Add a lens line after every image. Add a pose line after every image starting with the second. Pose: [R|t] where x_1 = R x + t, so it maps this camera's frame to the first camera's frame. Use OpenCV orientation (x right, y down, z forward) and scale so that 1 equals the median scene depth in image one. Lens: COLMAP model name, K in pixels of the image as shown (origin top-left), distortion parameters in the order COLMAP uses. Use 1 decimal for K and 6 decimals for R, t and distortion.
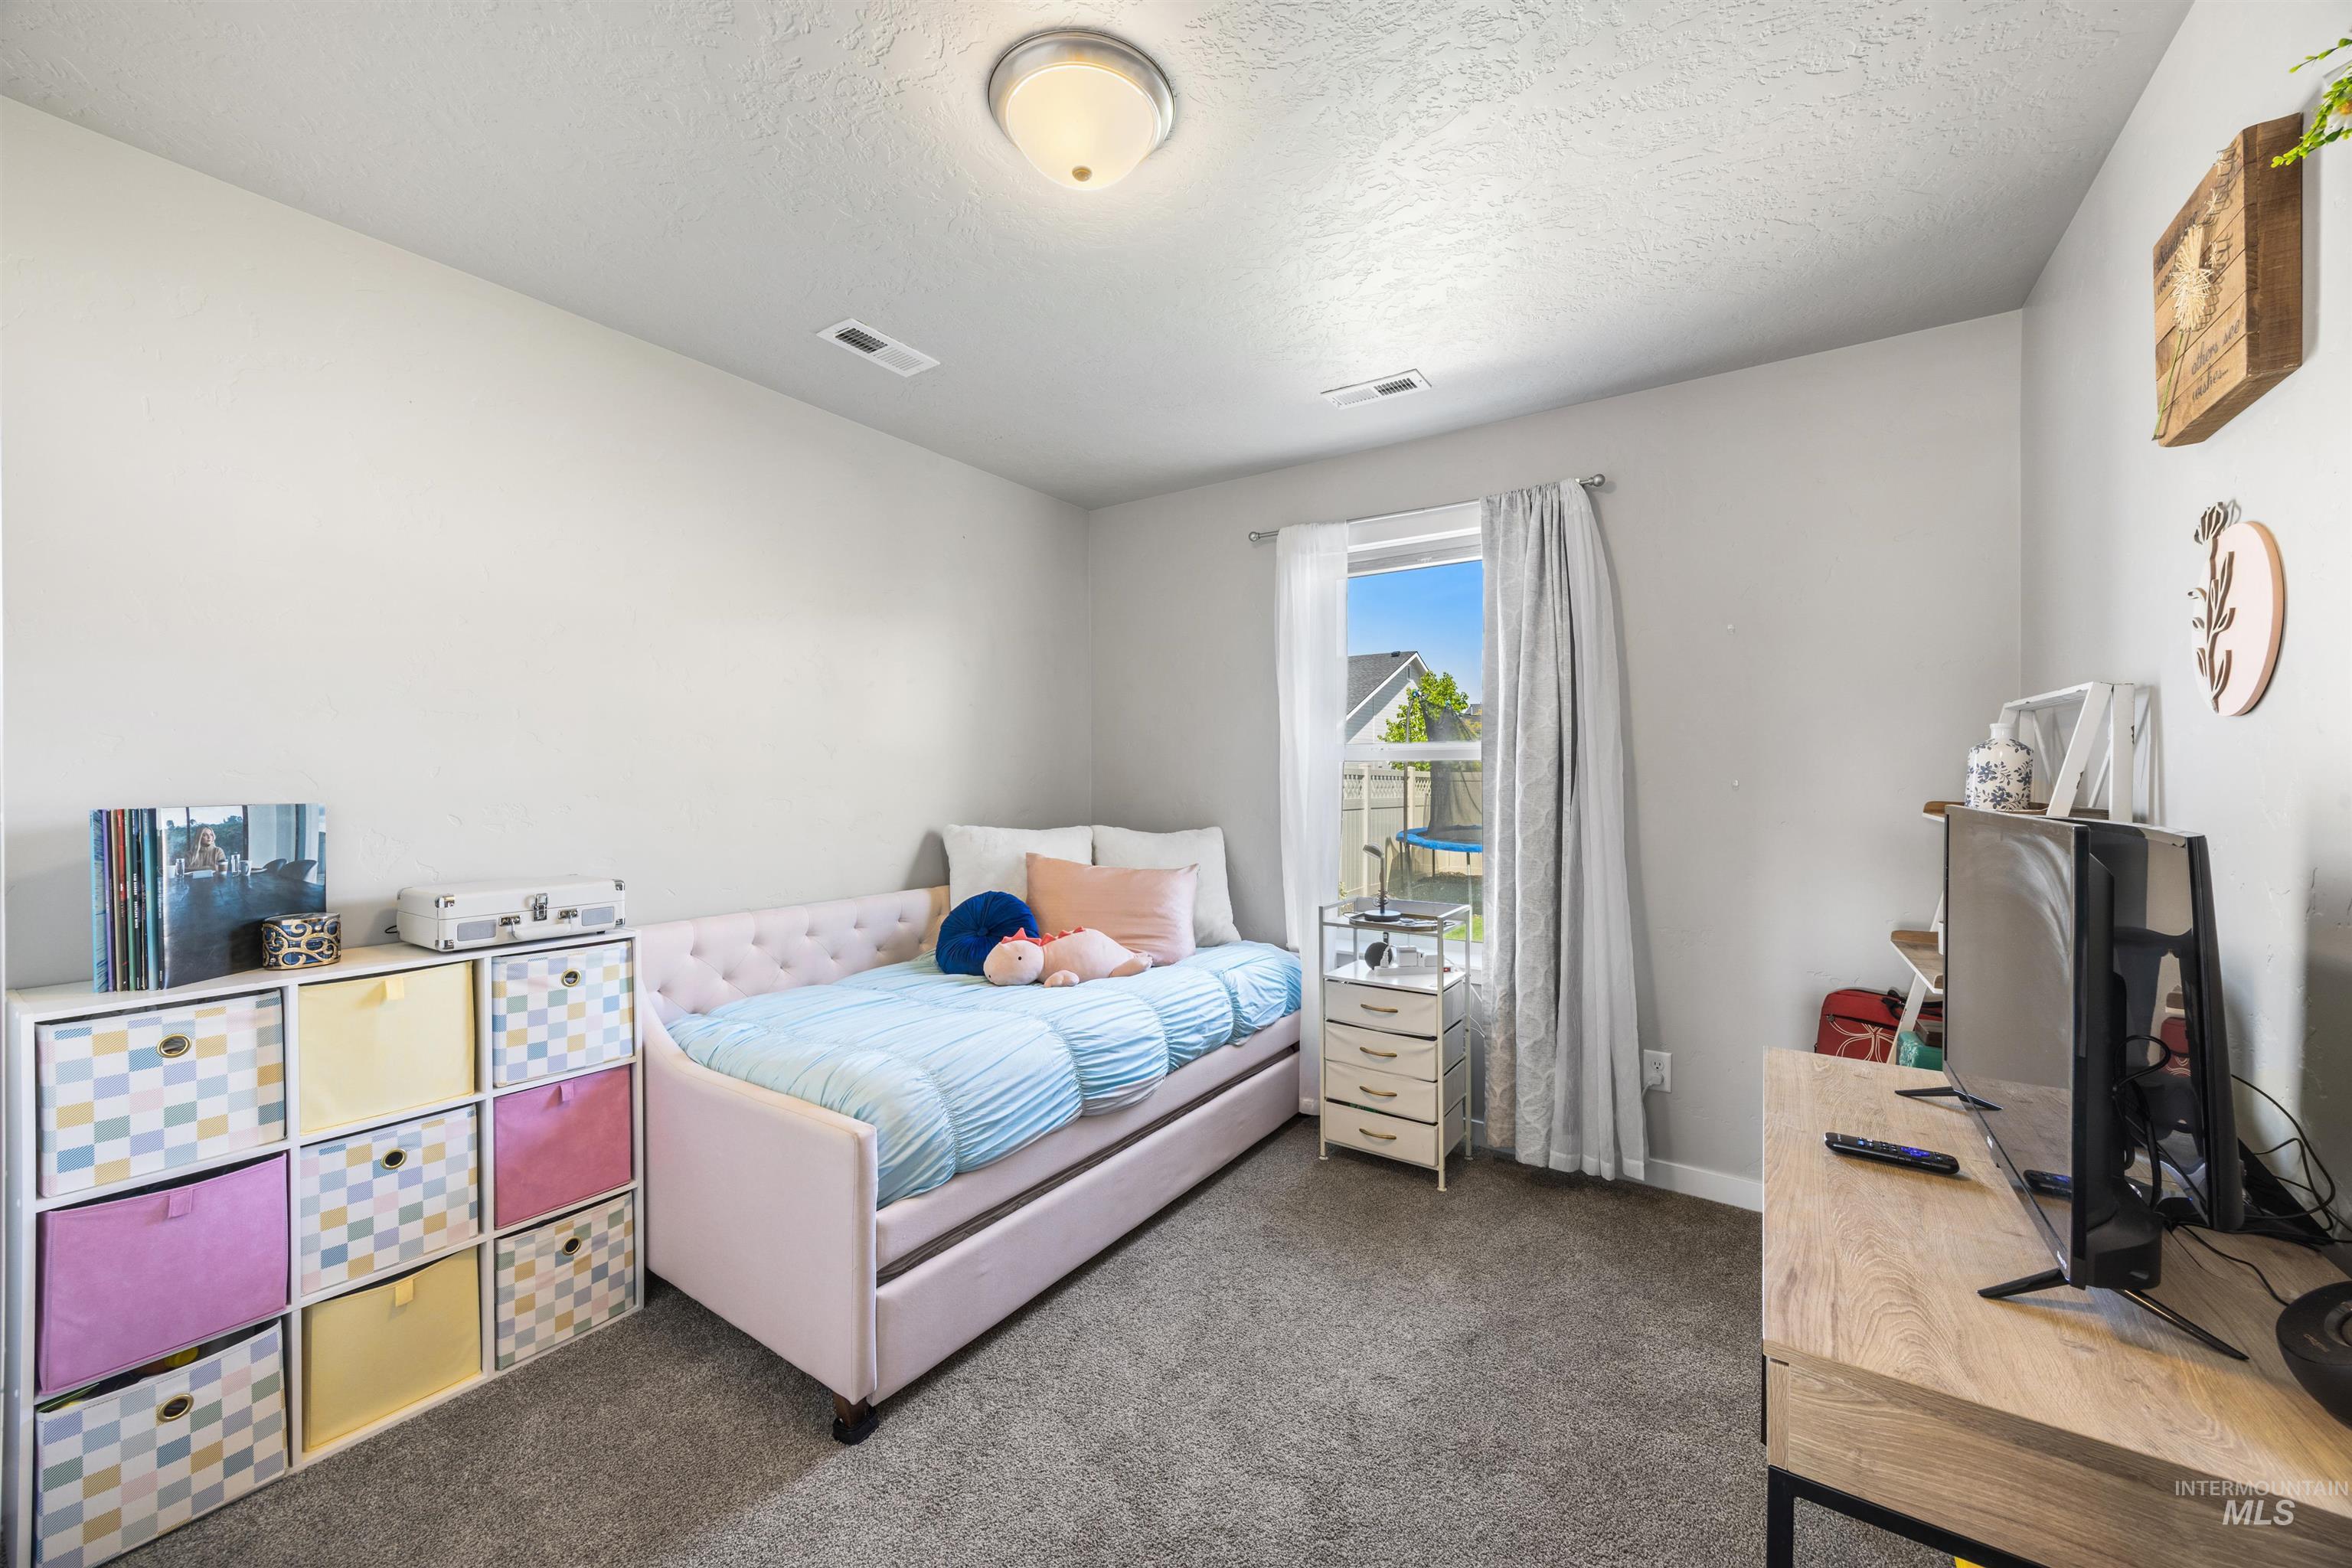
lens RADIAL K [[905.0, 0, 1160.0], [0, 905.0, 774.6], [0, 0, 1]] dist [0.001600, -0.000214]
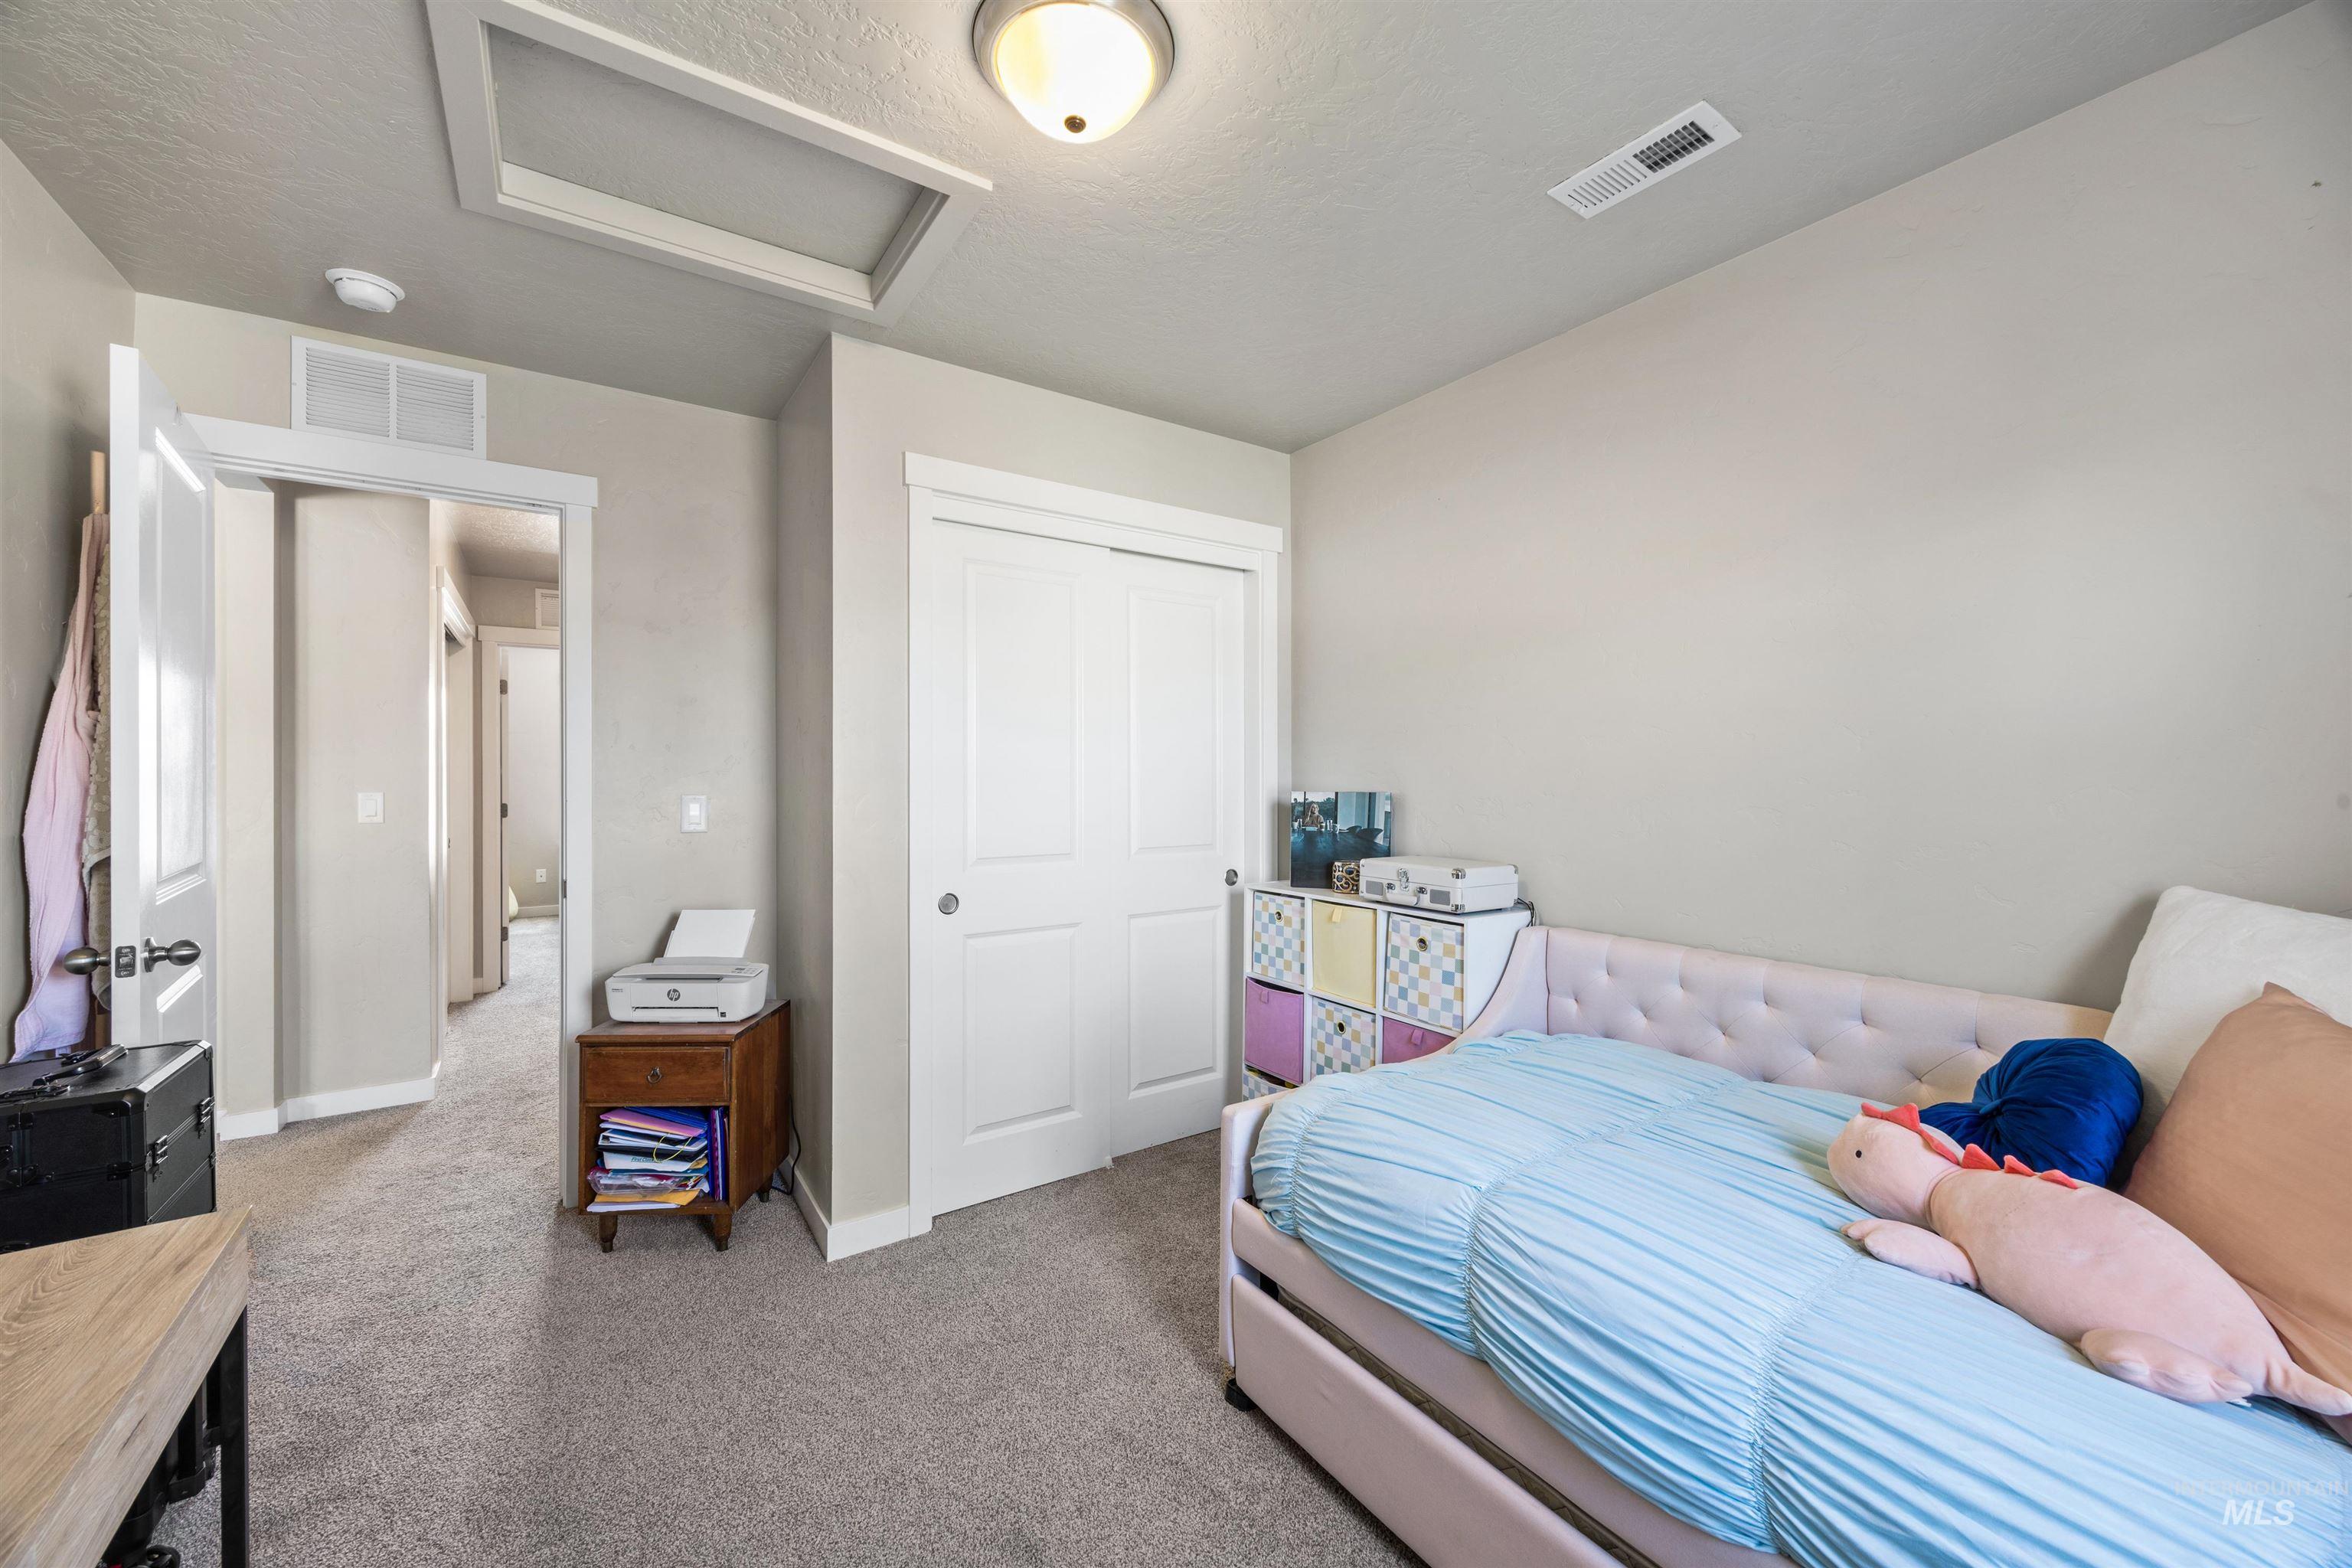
lens RADIAL K [[905.0, 0, 1160.0], [0, 905.0, 774.6], [0, 0, 1]] dist [0.001600, -0.000214]
pose [[-0.384038, 0.001003, -0.923317, 0.663049], [0.002903, 0.999996, -0.000121, 0.000608], [0.923313, -0.002727, -0.384039, 1.293010]]
